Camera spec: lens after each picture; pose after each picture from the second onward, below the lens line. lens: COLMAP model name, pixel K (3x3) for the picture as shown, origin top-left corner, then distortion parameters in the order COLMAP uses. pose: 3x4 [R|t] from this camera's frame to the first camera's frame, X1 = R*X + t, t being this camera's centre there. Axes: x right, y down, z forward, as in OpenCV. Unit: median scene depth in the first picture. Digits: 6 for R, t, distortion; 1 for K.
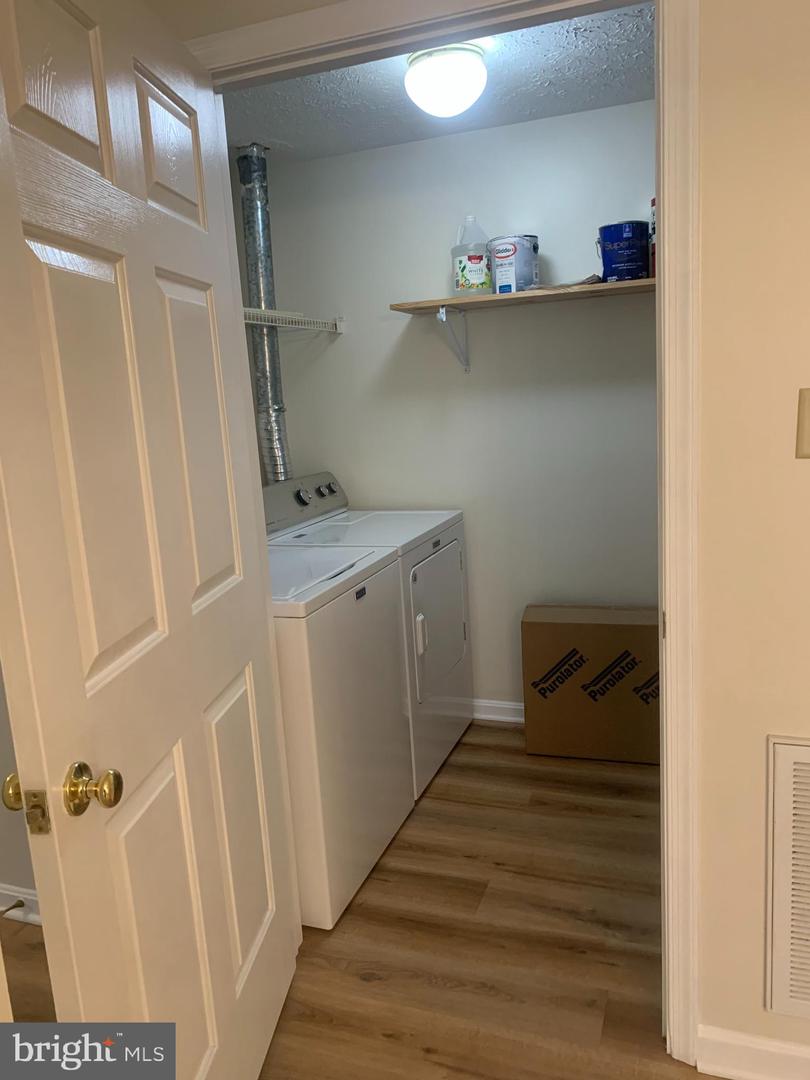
lens RADIAL K [[821.6, 0, 405.0], [0, 821.6, 540.0], [0, 0, 1]] dist [0.049762, -0.069906]
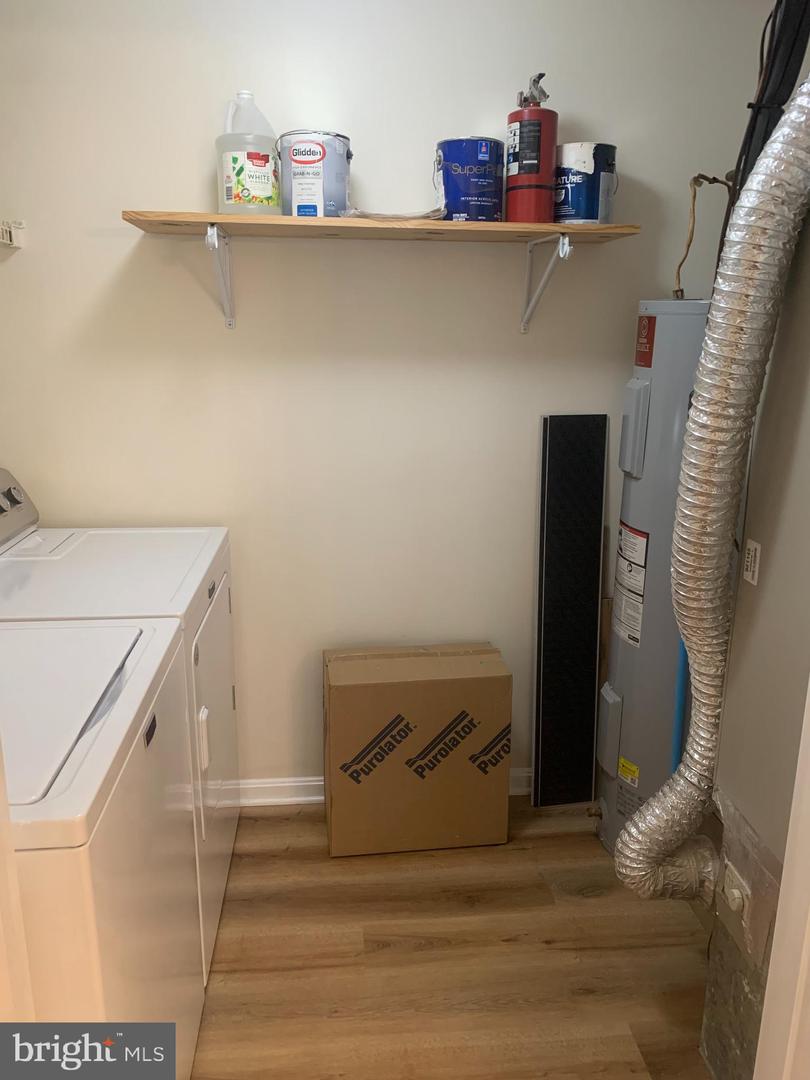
lens RADIAL K [[821.6, 0, 405.0], [0, 821.6, 540.0], [0, 0, 1]] dist [0.049762, -0.069906]
pose [[0.897310, -0.037900, 0.439772, -0.113519], [0.013795, 0.998228, 0.057883, -0.070931], [-0.441186, -0.045872, 0.896242, 0.336167]]
